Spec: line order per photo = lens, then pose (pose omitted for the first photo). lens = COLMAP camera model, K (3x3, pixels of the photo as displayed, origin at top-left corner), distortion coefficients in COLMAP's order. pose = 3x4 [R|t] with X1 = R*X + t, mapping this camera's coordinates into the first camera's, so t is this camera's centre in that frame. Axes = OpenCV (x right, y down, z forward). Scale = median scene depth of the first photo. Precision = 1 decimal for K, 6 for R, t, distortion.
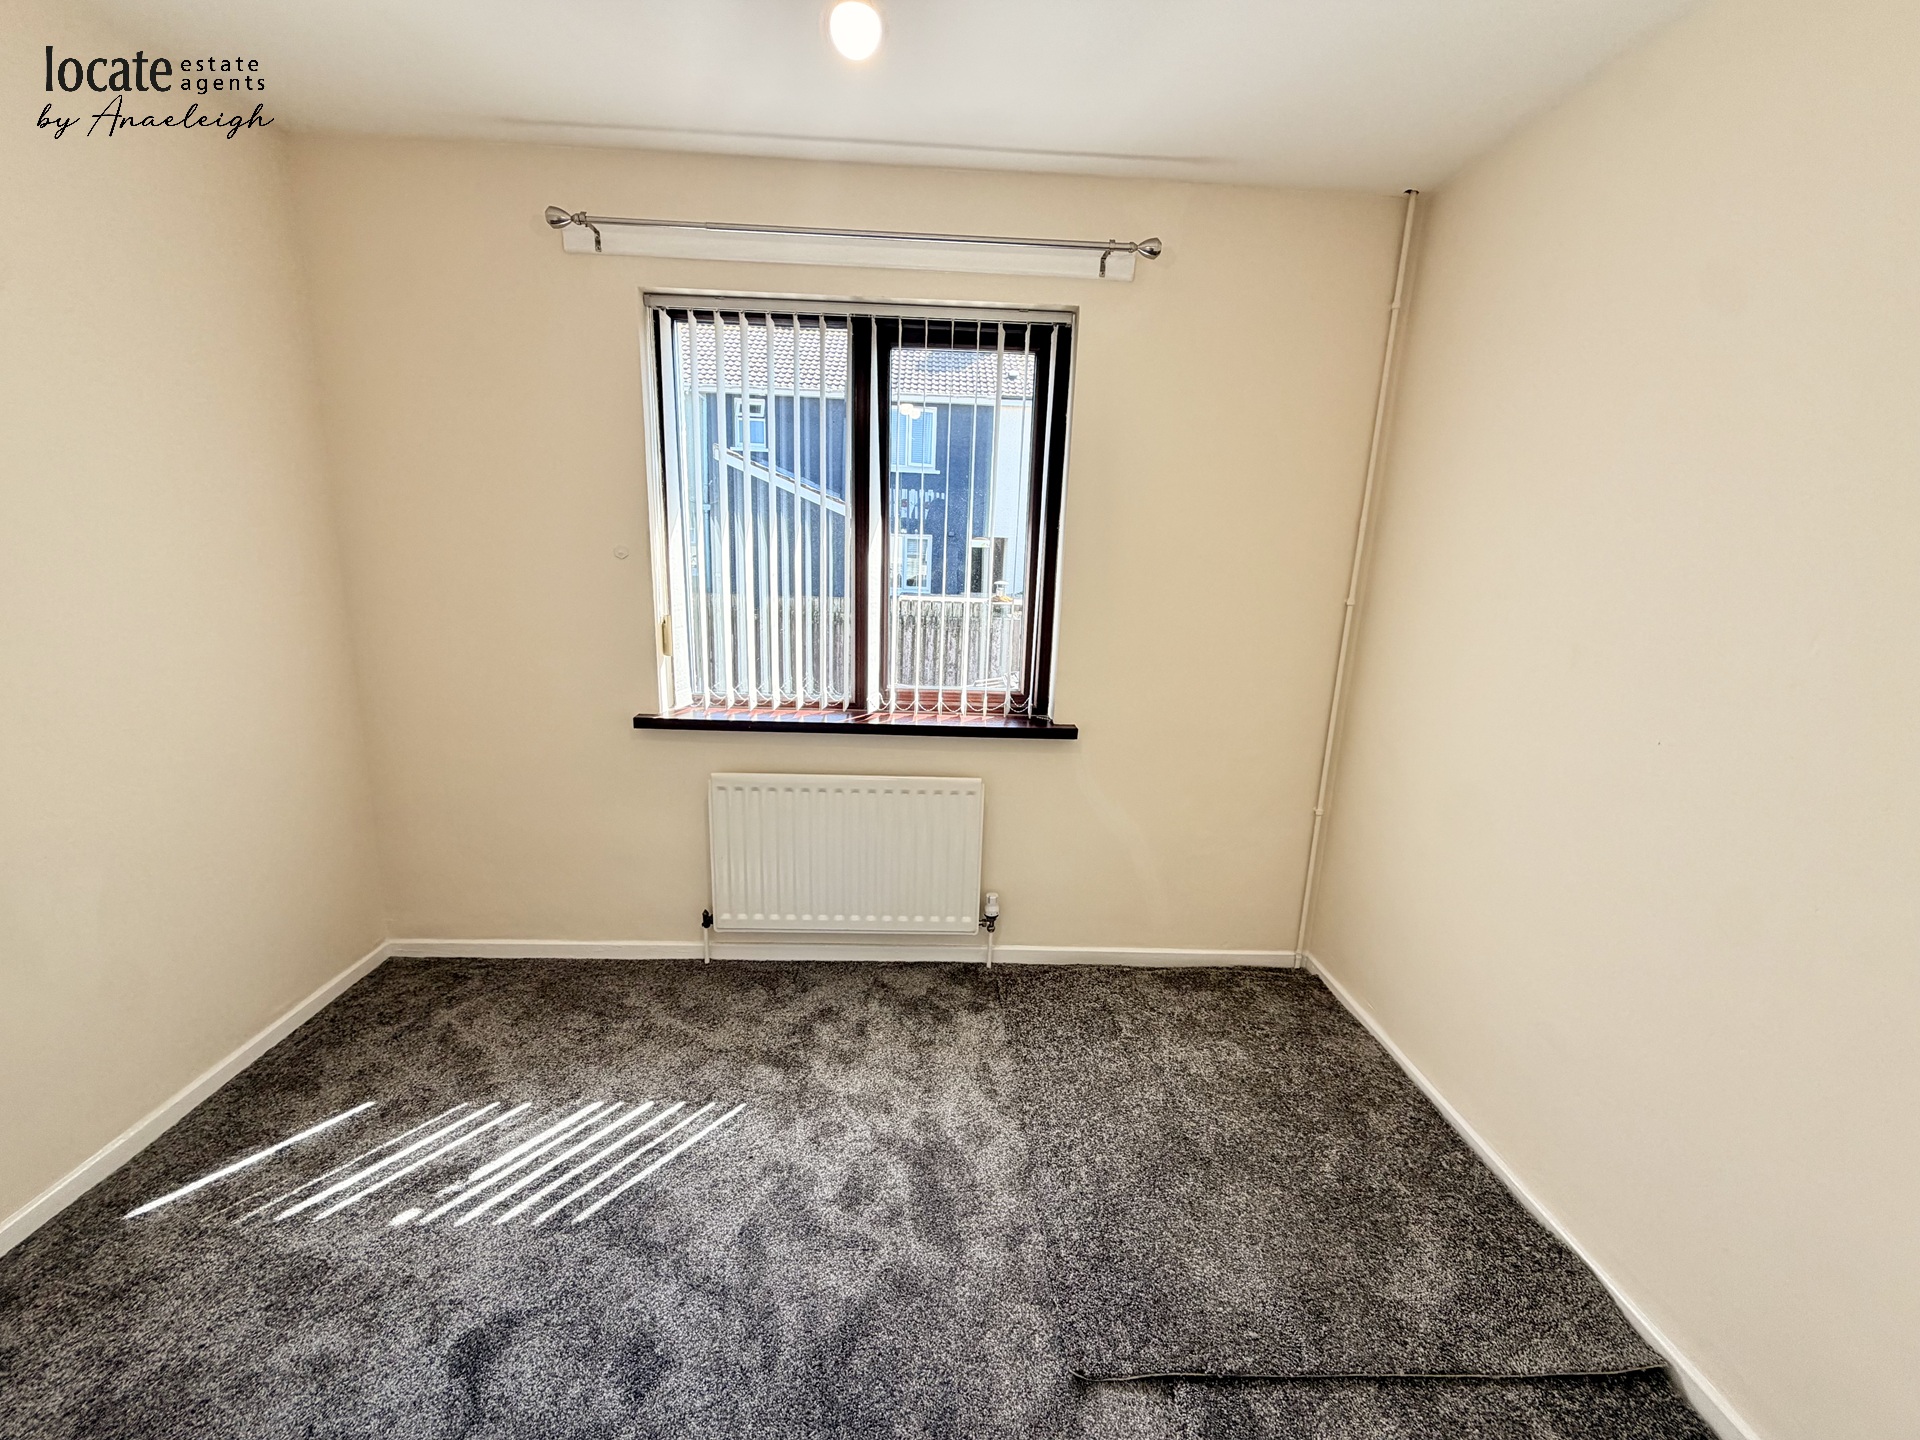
lens RADIAL K [[761.6, 0, 947.1], [0, 761.6, 722.6], [0, 0, 1]] dist [-0.001707, 0.002040]
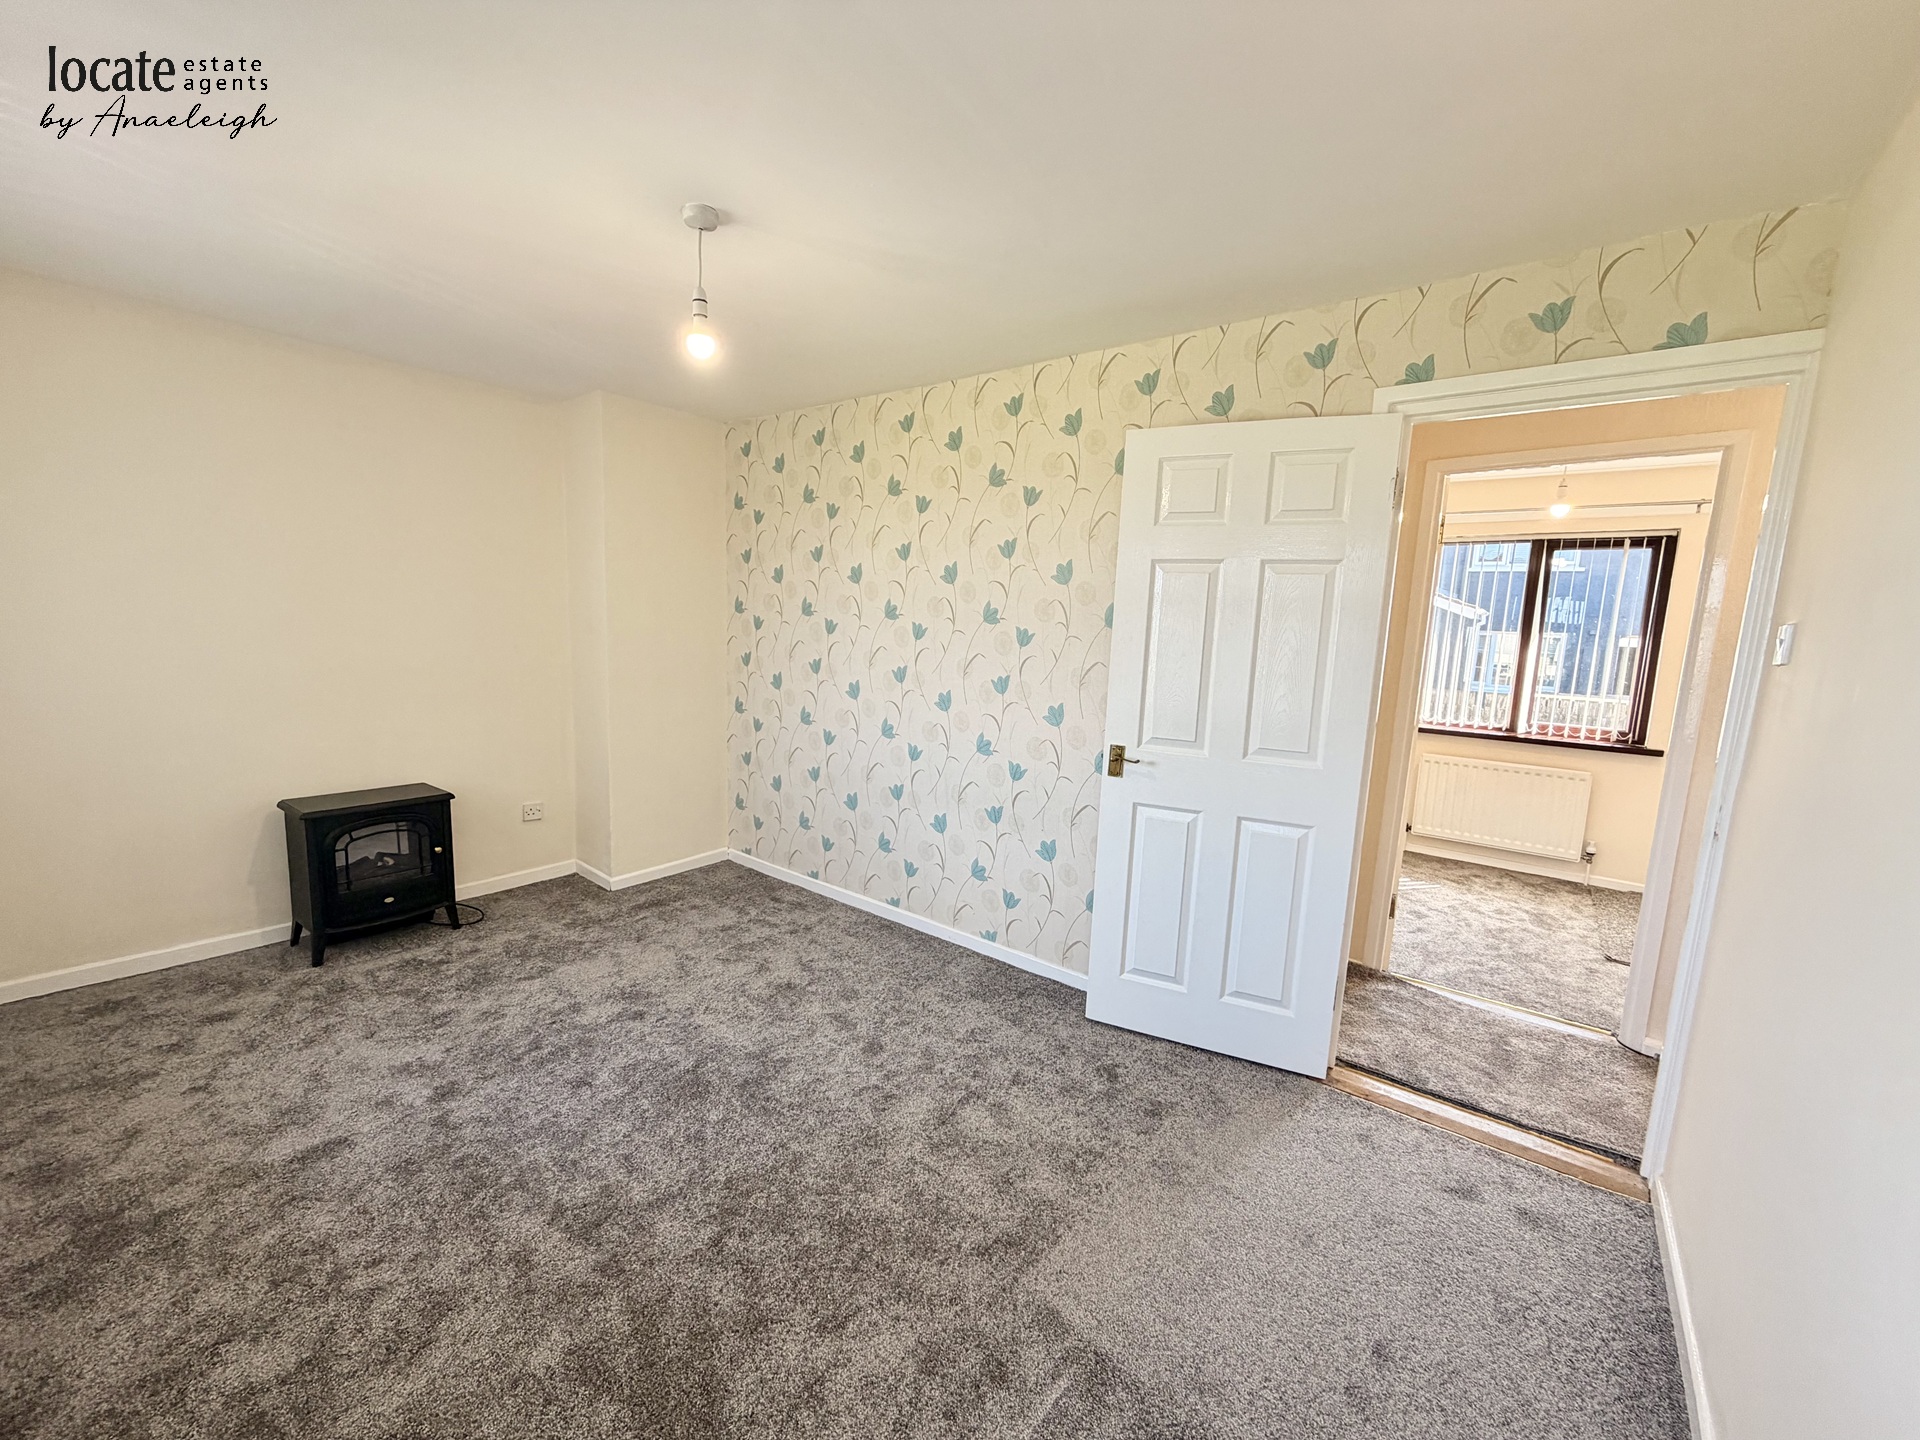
lens RADIAL K [[761.6, 0, 968.3], [0, 761.6, 724.9], [0, 0, 1]] dist [-0.001707, 0.002040]
pose [[0.776136, 0.083096, -0.625067, 0.019869], [-0.157111, 0.985500, -0.064071, 0.333462], [0.610680, 0.147933, 0.777937, -1.450394]]
